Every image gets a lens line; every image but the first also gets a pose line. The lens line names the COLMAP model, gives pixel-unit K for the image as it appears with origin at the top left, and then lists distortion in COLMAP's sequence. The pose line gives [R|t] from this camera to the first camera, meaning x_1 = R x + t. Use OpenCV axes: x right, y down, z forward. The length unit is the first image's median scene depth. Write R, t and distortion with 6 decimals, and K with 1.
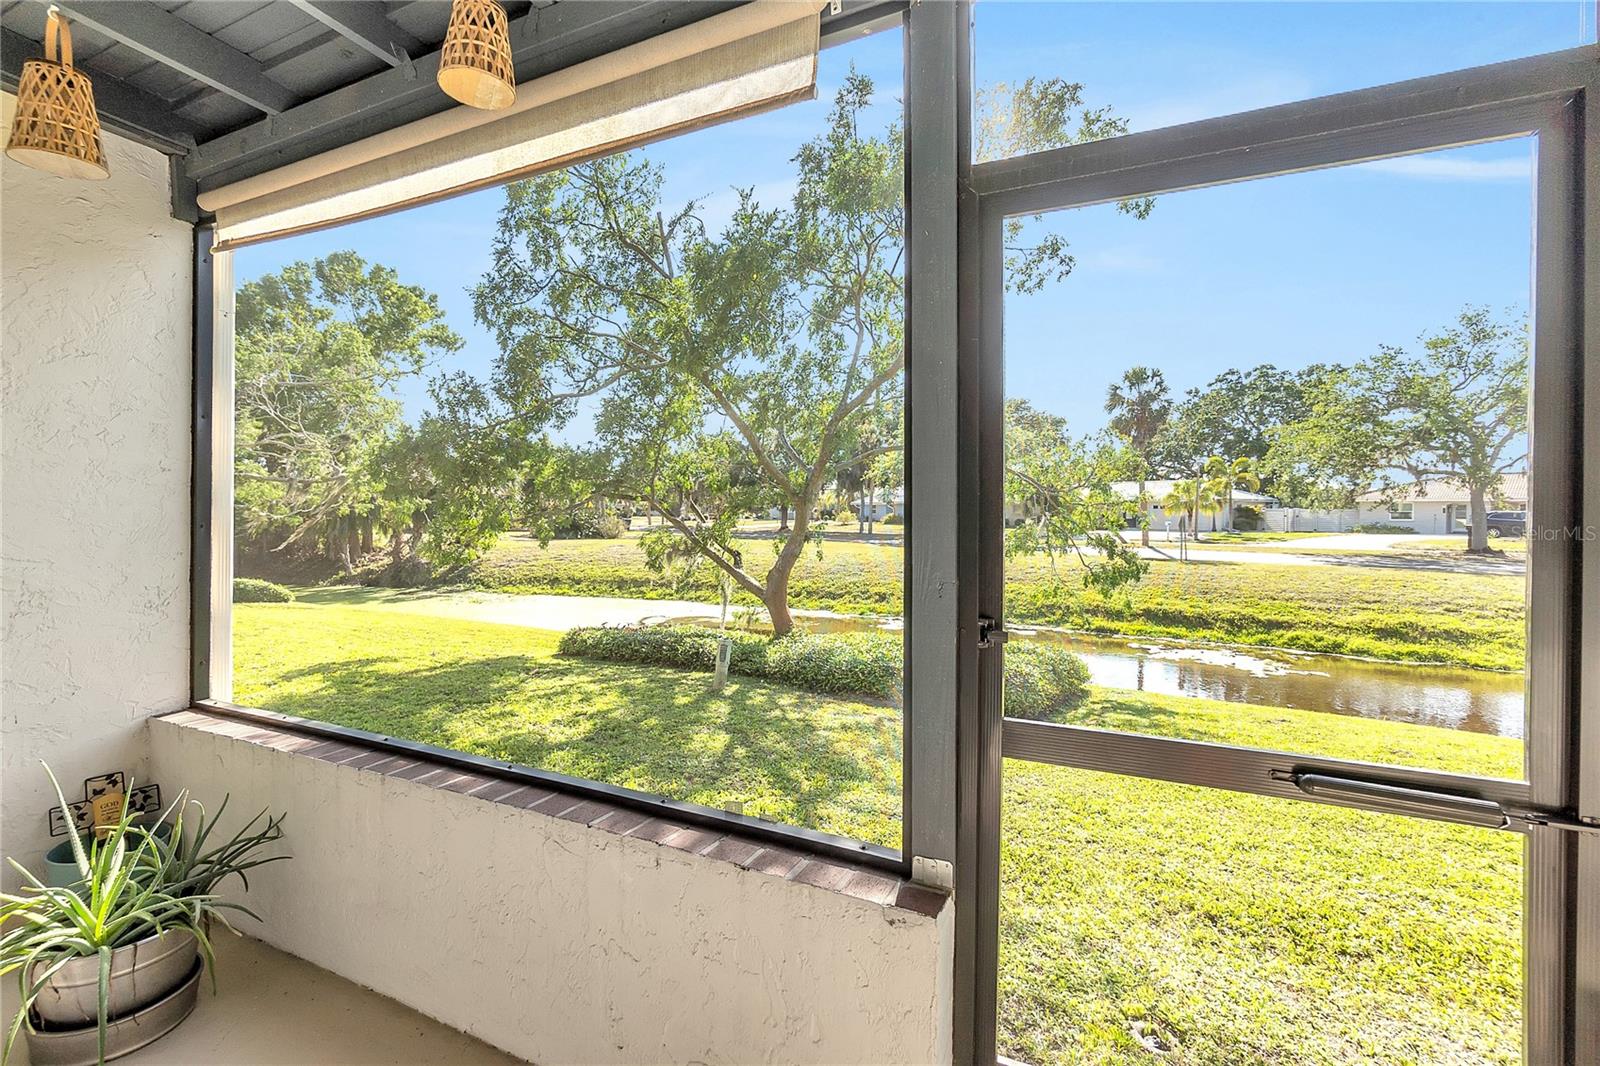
lens RADIAL K [[735.7, 0, 797.7], [0, 735.7, 527.9], [0, 0, 1]] dist [-0.024905, -0.000744]
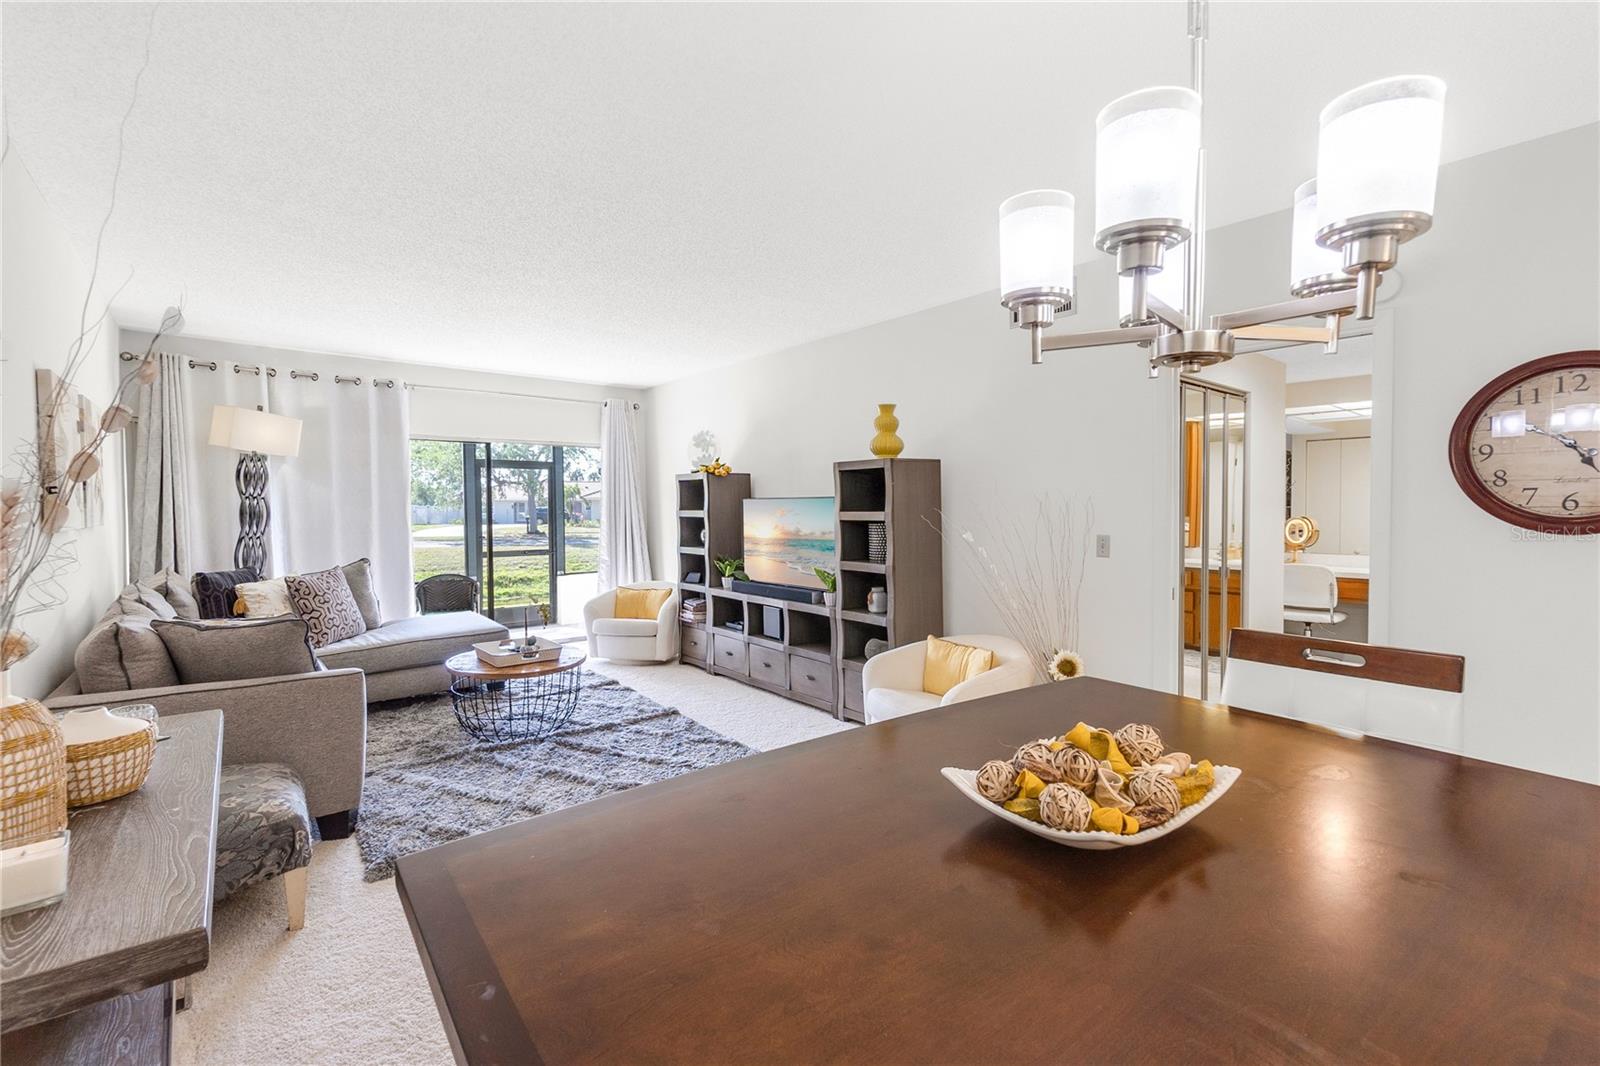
lens RADIAL K [[700.5, 0, 801.6], [0, 700.5, 524.1], [0, 0, 1]] dist [-0.004076, -0.001290]
pose [[0.431062, -0.031080, 0.901787, -0.323429], [0.026915, 0.999405, 0.021579, -0.006739], [-0.901921, 0.014970, 0.431642, -0.337819]]
